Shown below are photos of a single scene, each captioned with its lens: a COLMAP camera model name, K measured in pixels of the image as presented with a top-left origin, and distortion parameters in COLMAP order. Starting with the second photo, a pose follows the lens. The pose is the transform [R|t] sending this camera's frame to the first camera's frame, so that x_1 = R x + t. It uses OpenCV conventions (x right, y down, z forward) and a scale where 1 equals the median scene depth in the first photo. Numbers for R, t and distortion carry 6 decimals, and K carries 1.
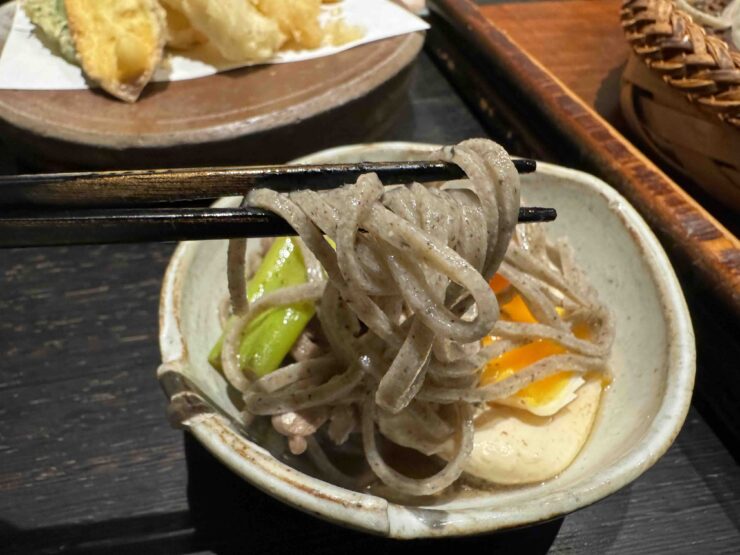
lens RADIAL K [[576.8, 0, 367.5], [0, 576.8, 279.1], [0, 0, 1]] dist [0.011740, -0.009870]
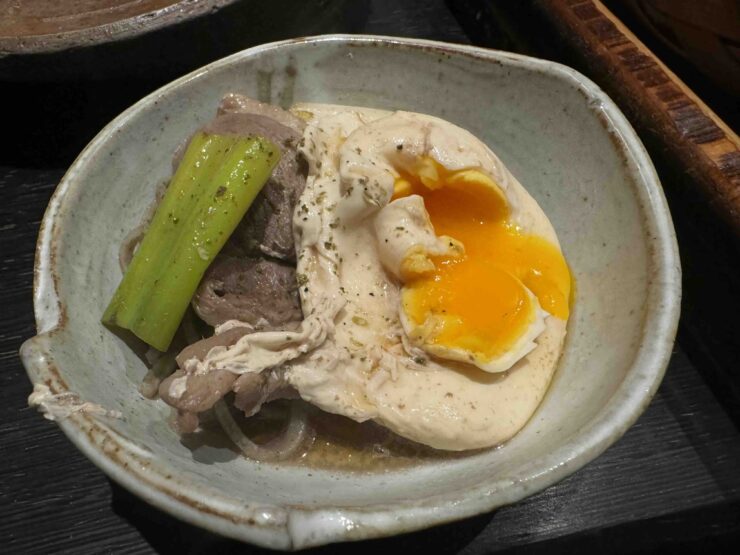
lens RADIAL K [[517.7, 0, 368.0], [0, 517.7, 276.3], [0, 0, 1]] dist [0.004286, -0.001149]
pose [[0.999053, -0.038861, -0.019589, 0.129658], [0.042131, 0.976444, 0.211616, -0.067836], [0.010904, -0.212241, 0.977157, 0.265444]]
